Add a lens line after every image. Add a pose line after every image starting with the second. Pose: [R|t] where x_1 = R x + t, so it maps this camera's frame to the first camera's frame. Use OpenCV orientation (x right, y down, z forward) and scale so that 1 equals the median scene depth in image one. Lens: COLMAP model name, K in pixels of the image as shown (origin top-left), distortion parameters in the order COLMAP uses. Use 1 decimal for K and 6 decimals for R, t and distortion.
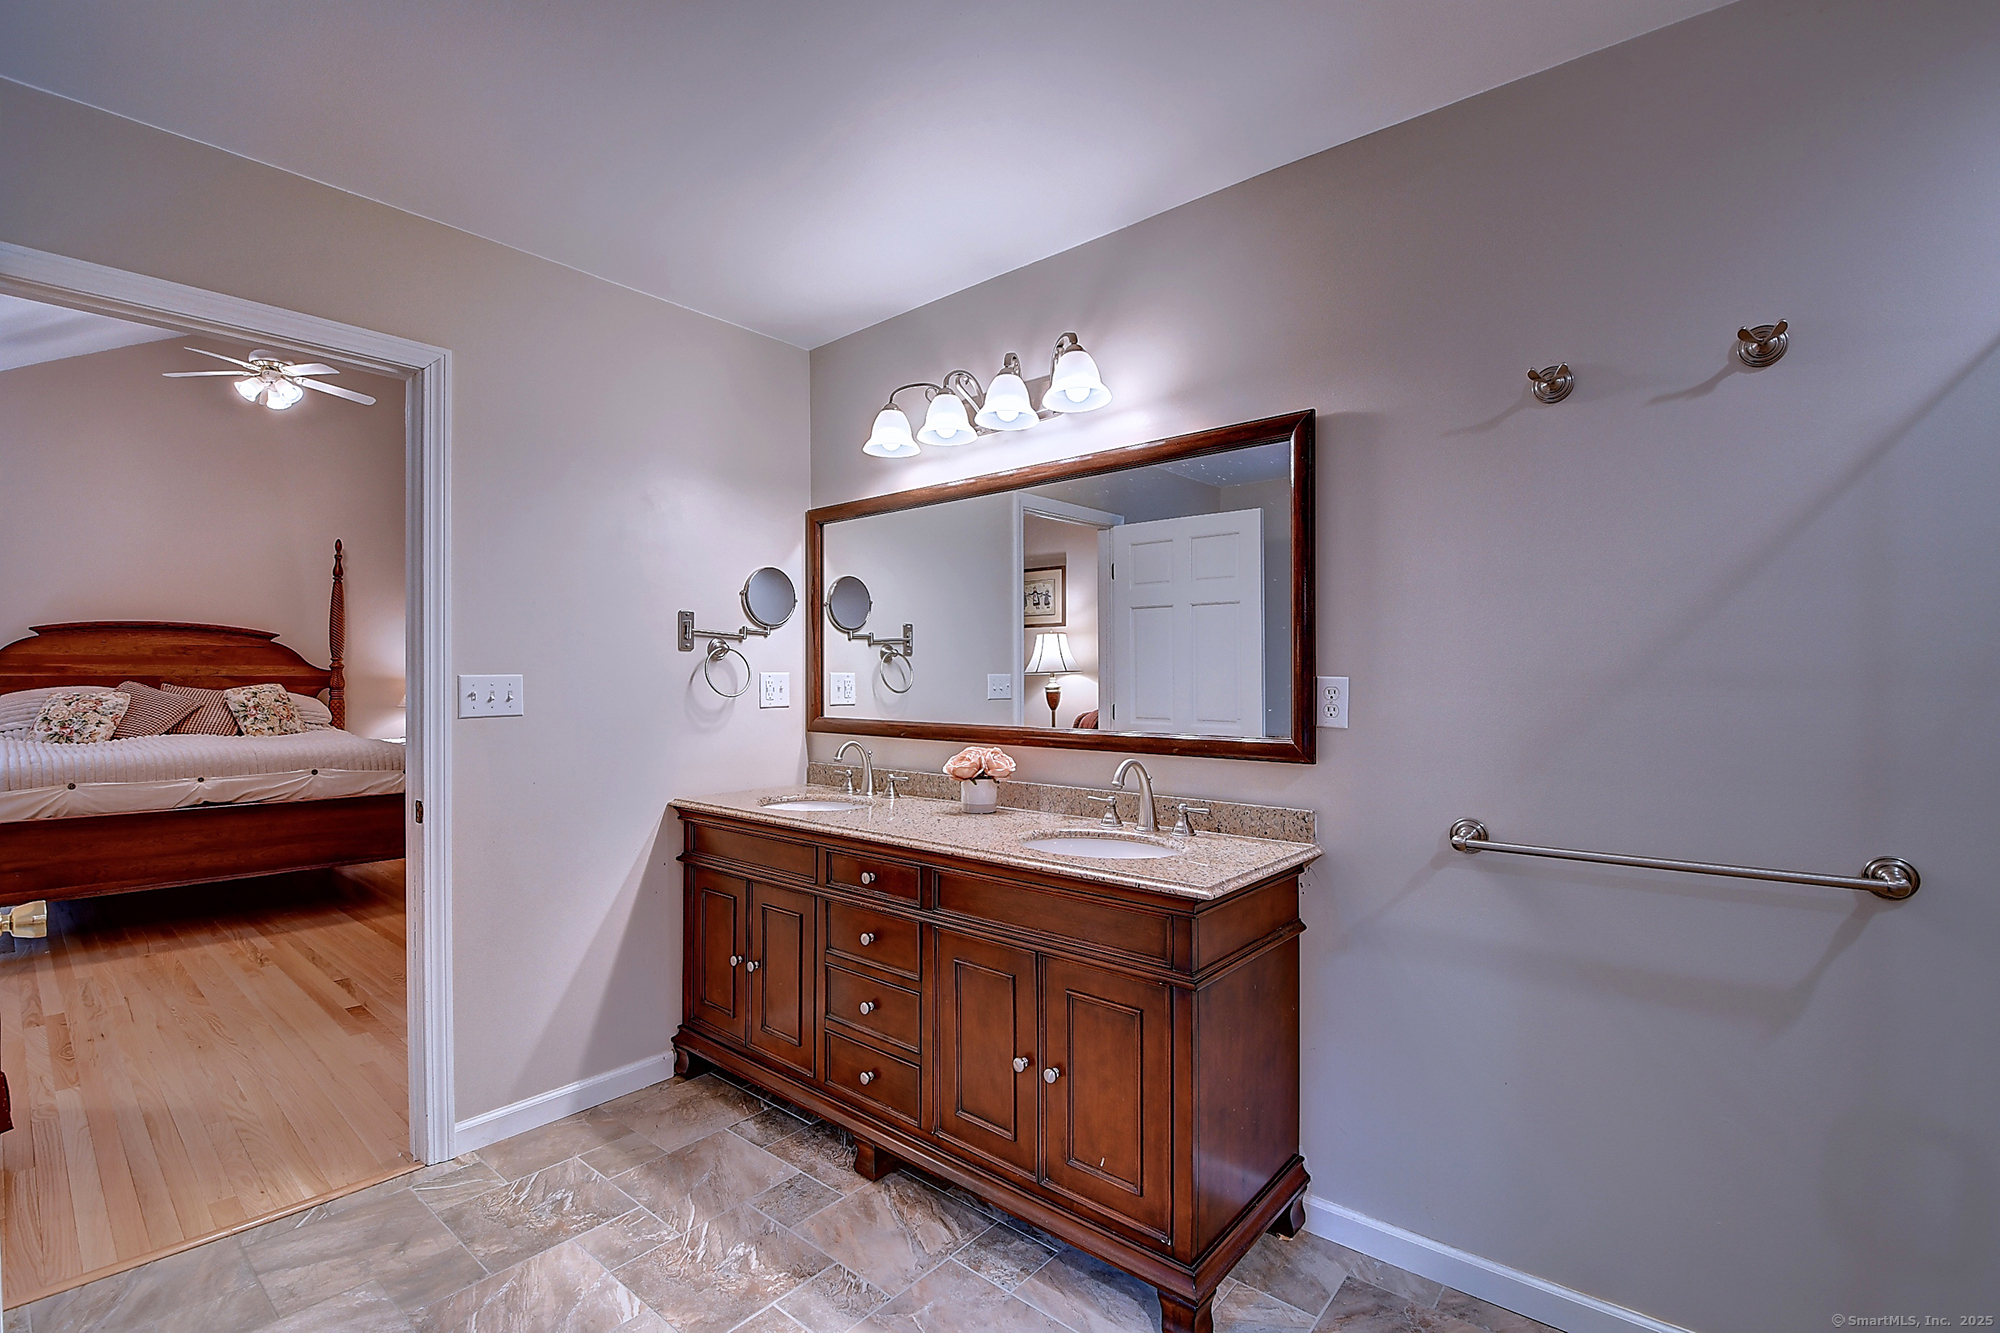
lens RADIAL K [[891.4, 0, 999.9], [0, 891.4, 679.8], [0, 0, 1]] dist [-0.000757, -0.005391]
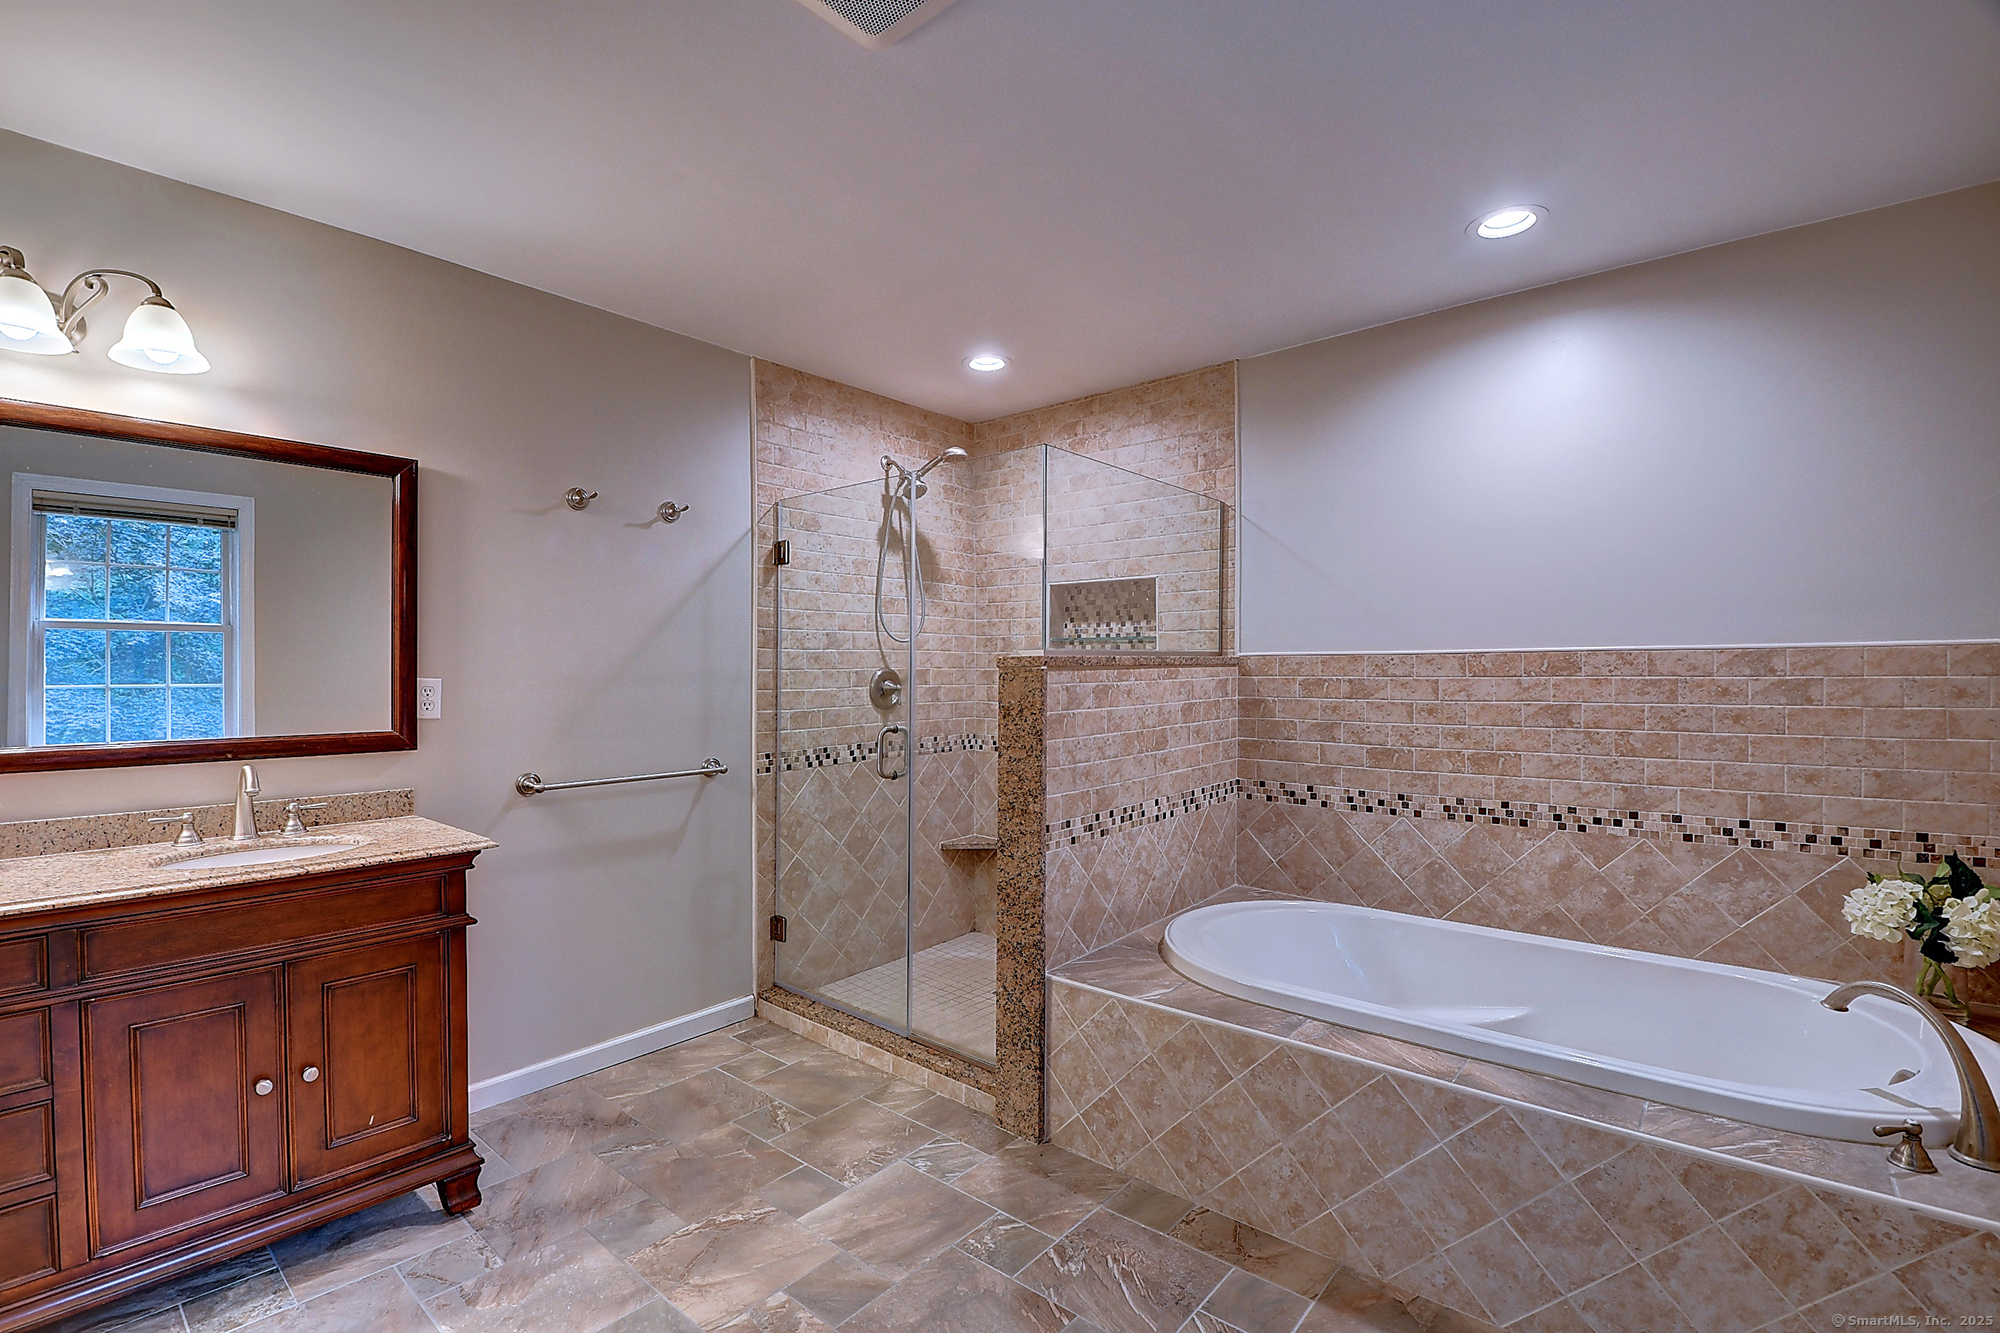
lens RADIAL K [[891.4, 0, 994.4], [0, 891.4, 670.4], [0, 0, 1]] dist [-0.000757, -0.005391]
pose [[0.002748, -0.002538, 0.999993, -0.945417], [0.001270, 0.999996, 0.002534, -0.018510], [-0.999995, 0.001263, 0.002752, 0.213397]]
